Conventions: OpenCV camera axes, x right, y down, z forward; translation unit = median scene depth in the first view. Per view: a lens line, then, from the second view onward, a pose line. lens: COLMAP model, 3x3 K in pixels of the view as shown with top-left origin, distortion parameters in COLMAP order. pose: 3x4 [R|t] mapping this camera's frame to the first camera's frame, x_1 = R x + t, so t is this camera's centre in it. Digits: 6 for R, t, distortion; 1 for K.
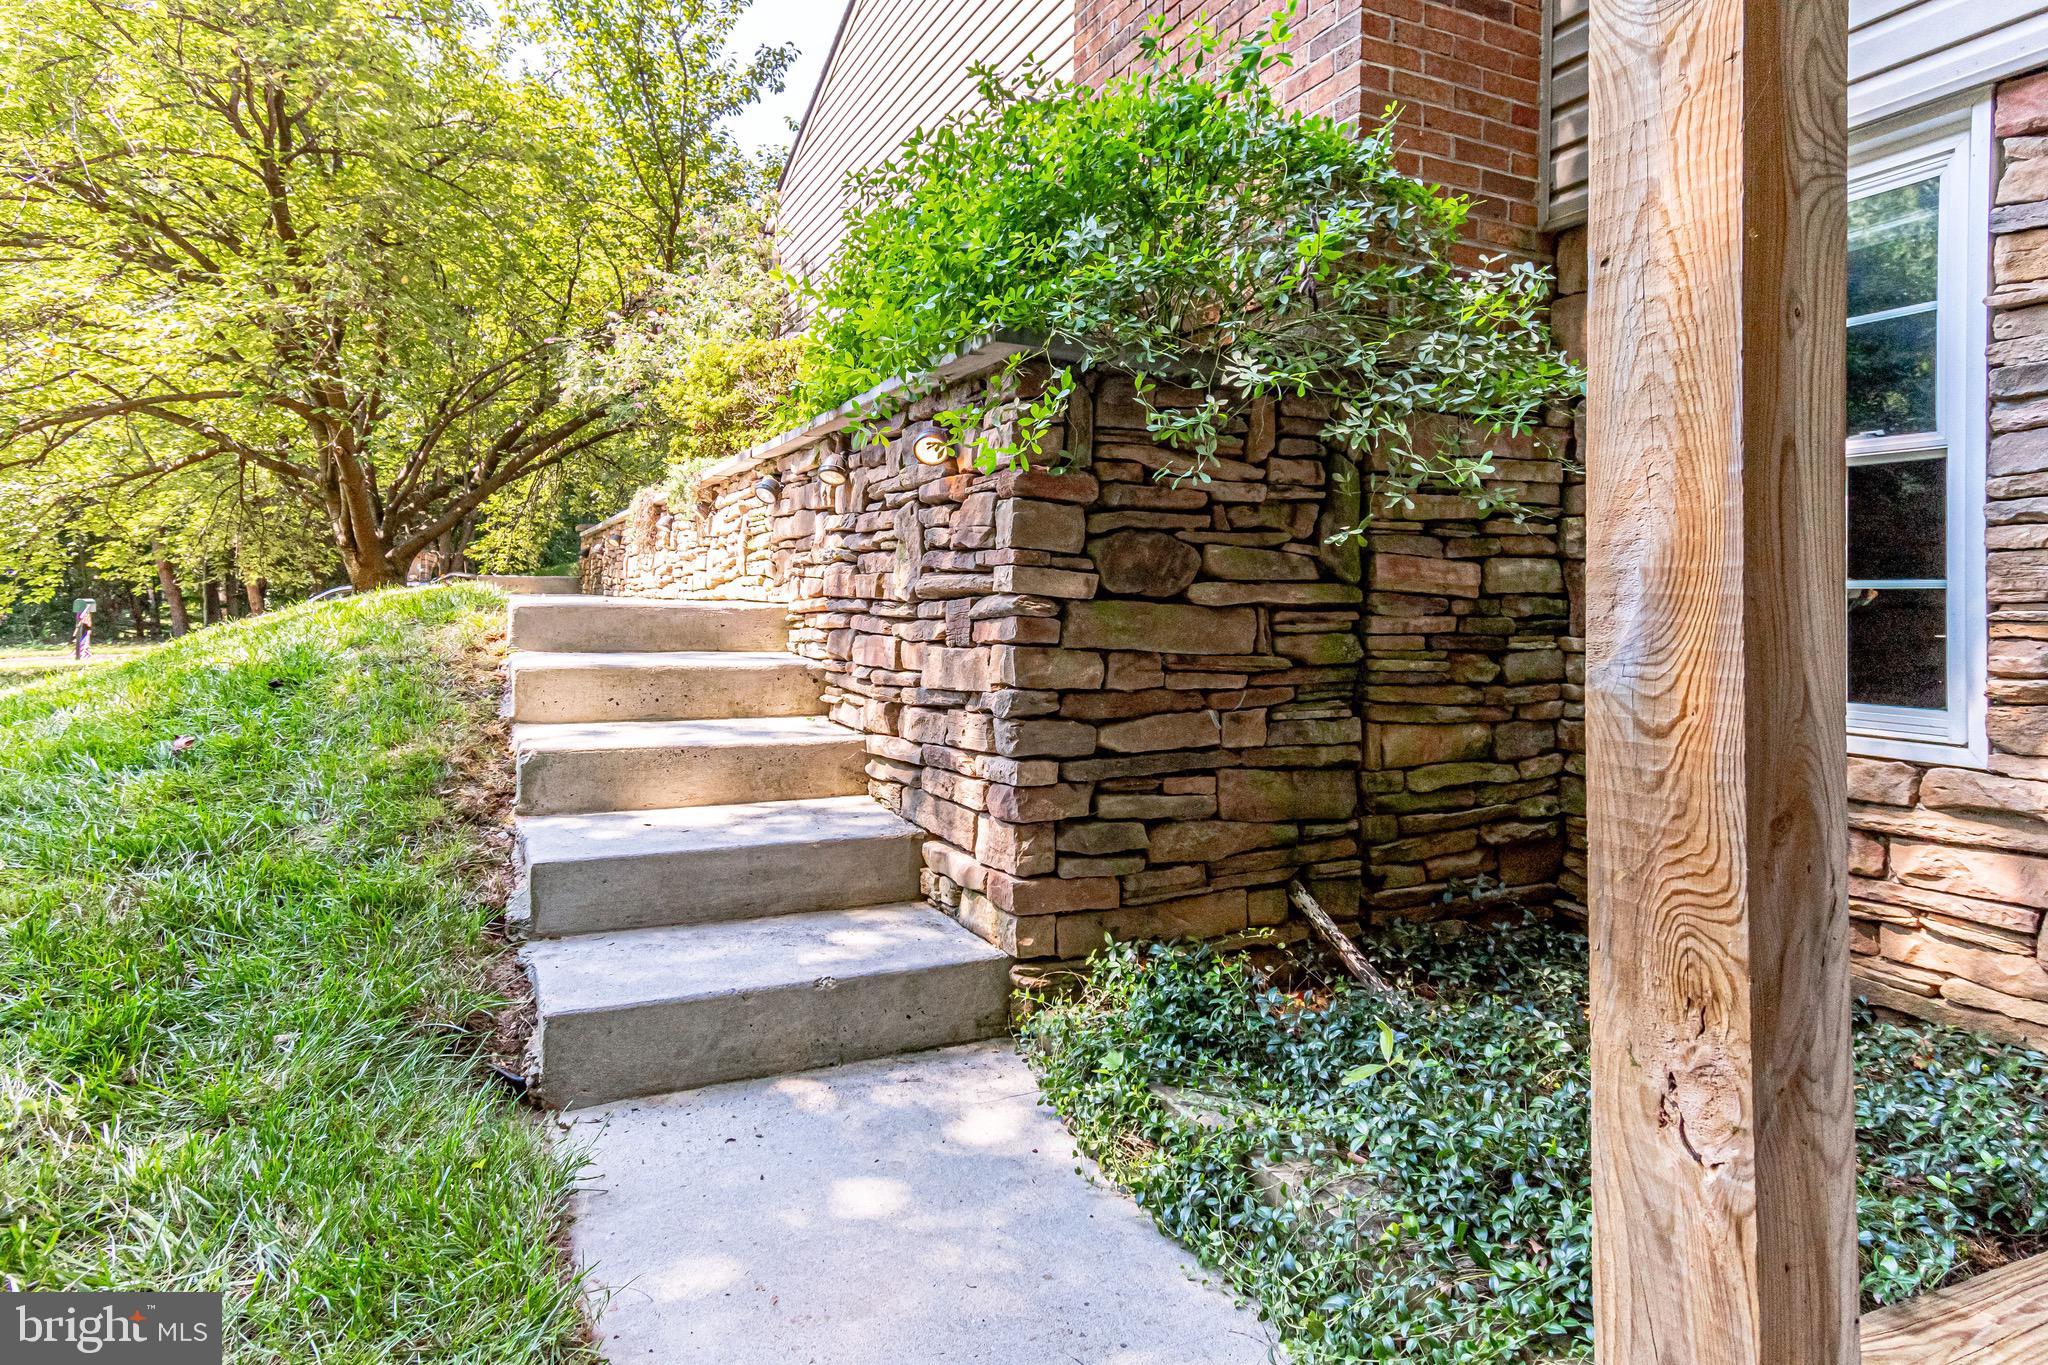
lens RADIAL K [[1165.6, 0, 1026.5], [0, 1165.6, 581.5], [0, 0, 1]] dist [0.027485, 0.000189]
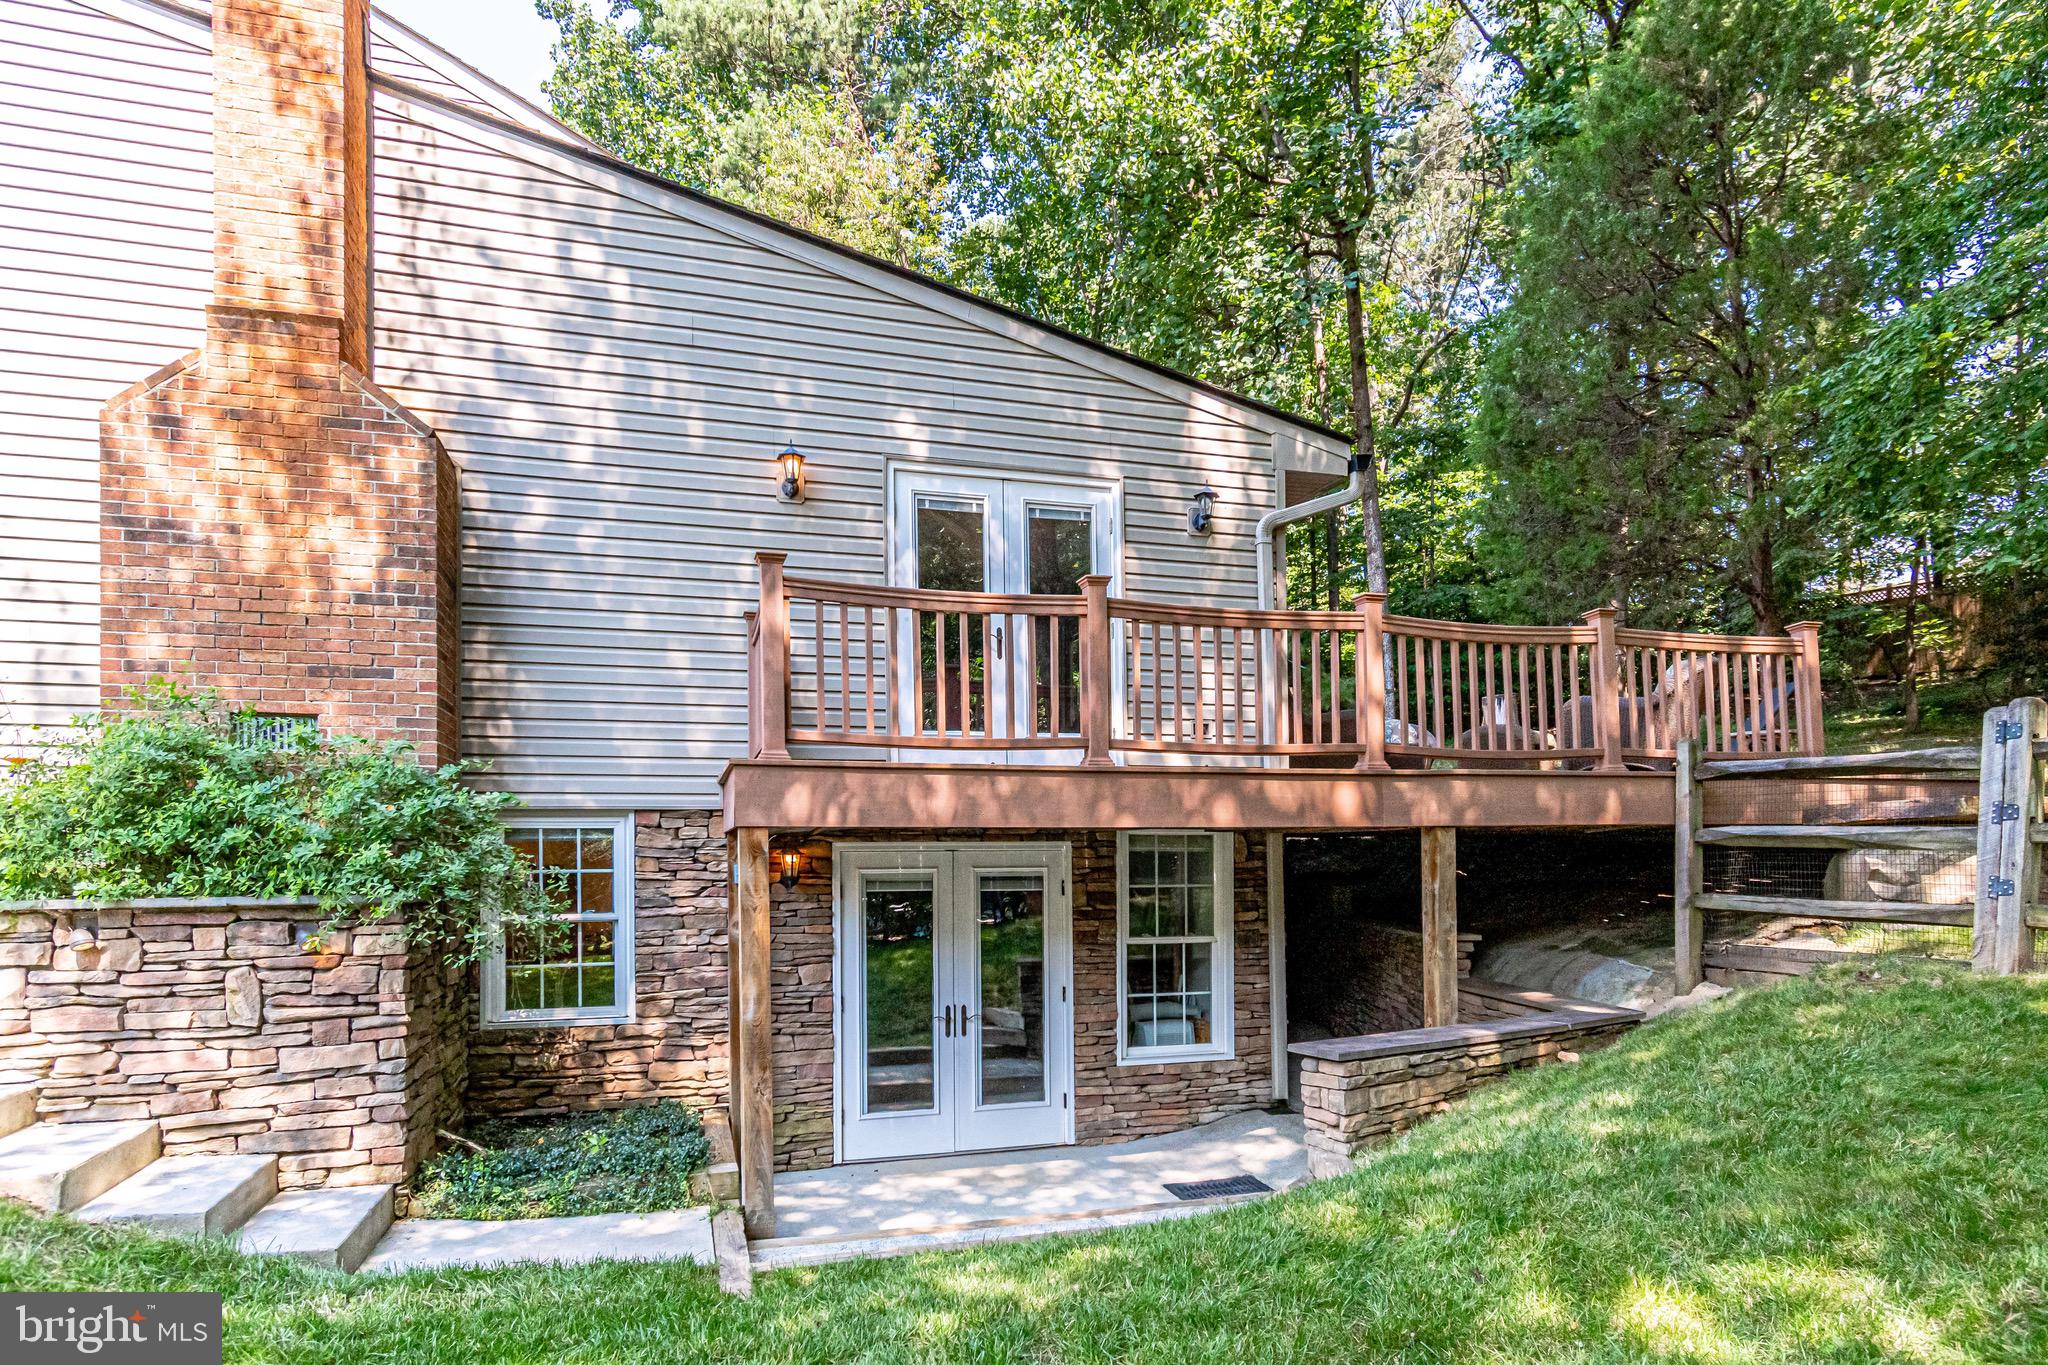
lens RADIAL K [[1185.3, 0, 1030.3], [0, 1185.3, 843.7], [0, 0, 1]] dist [0.001474, -0.000301]
pose [[0.149167, -0.010453, 0.988757, -1.730136], [-0.001837, 0.999939, 0.010848, -0.285292], [-0.988810, -0.003435, 0.149138, -0.409497]]
